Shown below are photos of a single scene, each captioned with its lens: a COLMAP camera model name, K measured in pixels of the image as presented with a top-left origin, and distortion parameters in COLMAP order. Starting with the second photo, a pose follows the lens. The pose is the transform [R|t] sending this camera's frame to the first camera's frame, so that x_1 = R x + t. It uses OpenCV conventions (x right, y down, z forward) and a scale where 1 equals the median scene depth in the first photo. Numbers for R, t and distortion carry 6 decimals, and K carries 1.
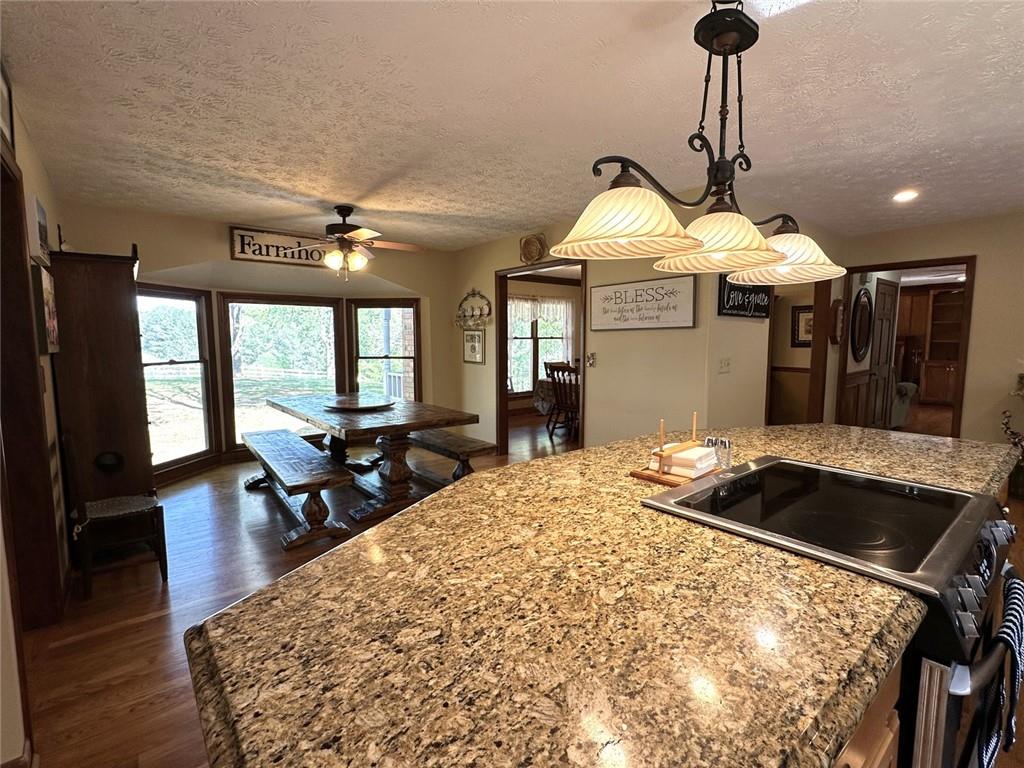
lens RADIAL K [[471.5, 0, 516.0], [0, 471.5, 381.2], [0, 0, 1]] dist [-0.005105, 0.000649]
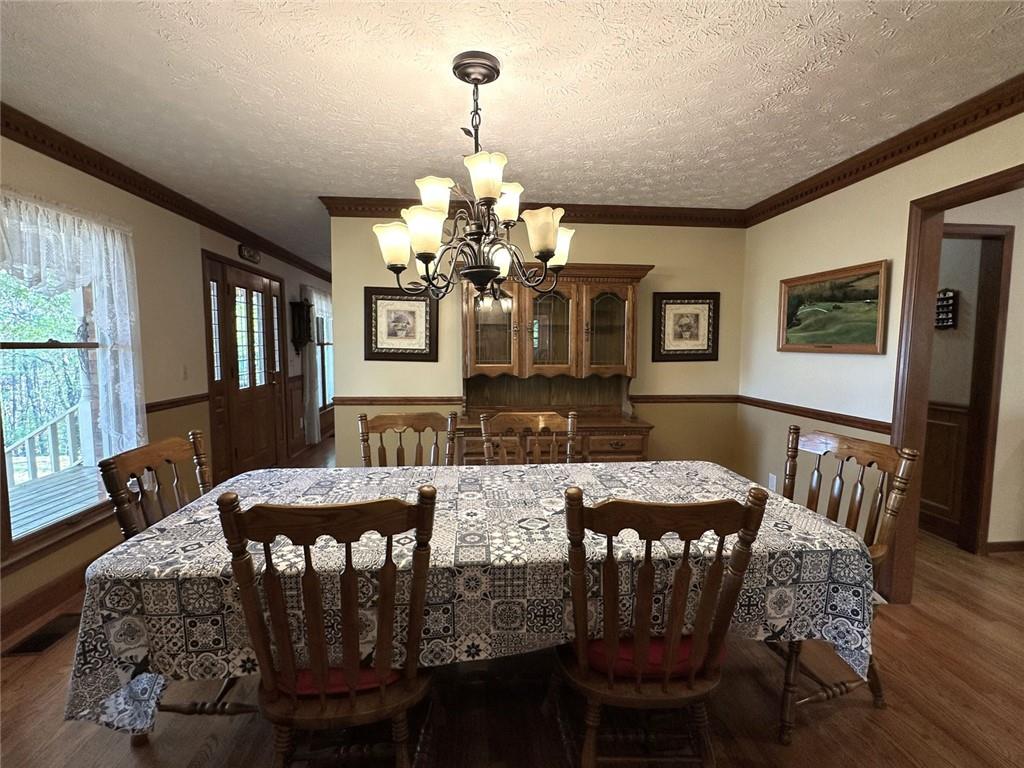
lens RADIAL K [[471.5, 0, 506.3], [0, 471.5, 389.0], [0, 0, 1]] dist [-0.005105, 0.000649]
pose [[0.565633, -0.069702, 0.821706, -0.011150], [0.072898, 0.996747, 0.034370, -0.119787], [-0.821429, 0.040460, 0.568874, 1.354410]]
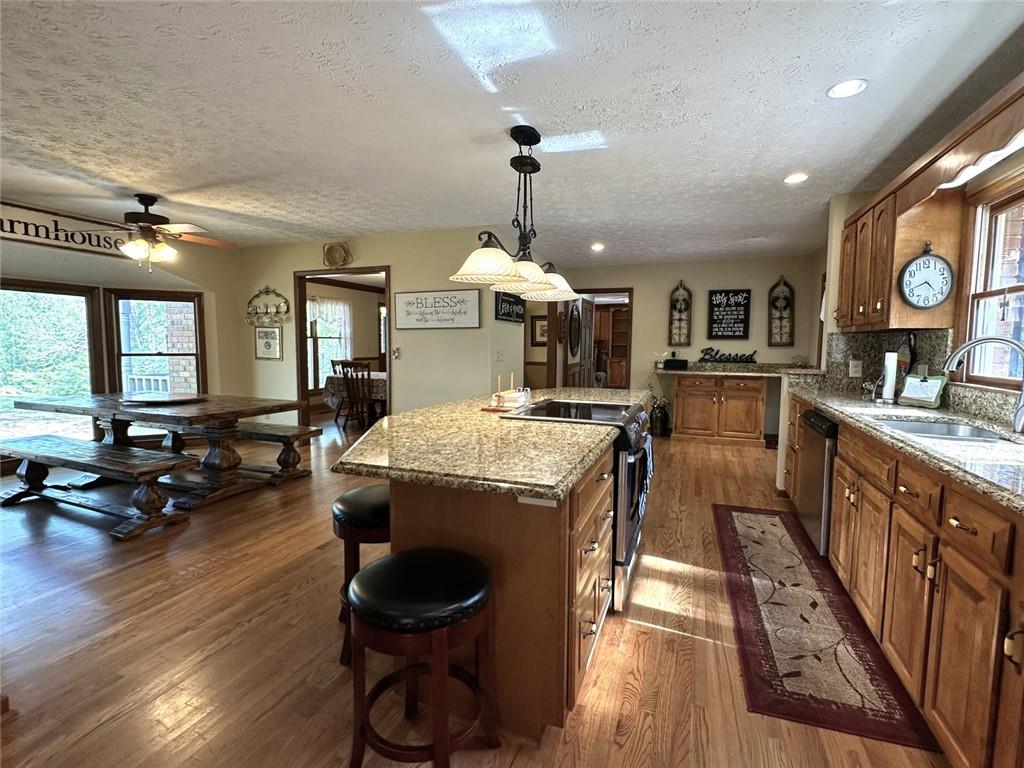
lens RADIAL K [[471.5, 0, 512.9], [0, 471.5, 382.2], [0, 0, 1]] dist [-0.005105, 0.000649]
pose [[0.869156, -0.031636, 0.493525, -0.198170], [0.035594, 0.999365, 0.001377, 0.040746], [-0.493255, 0.016369, 0.869731, -0.211911]]
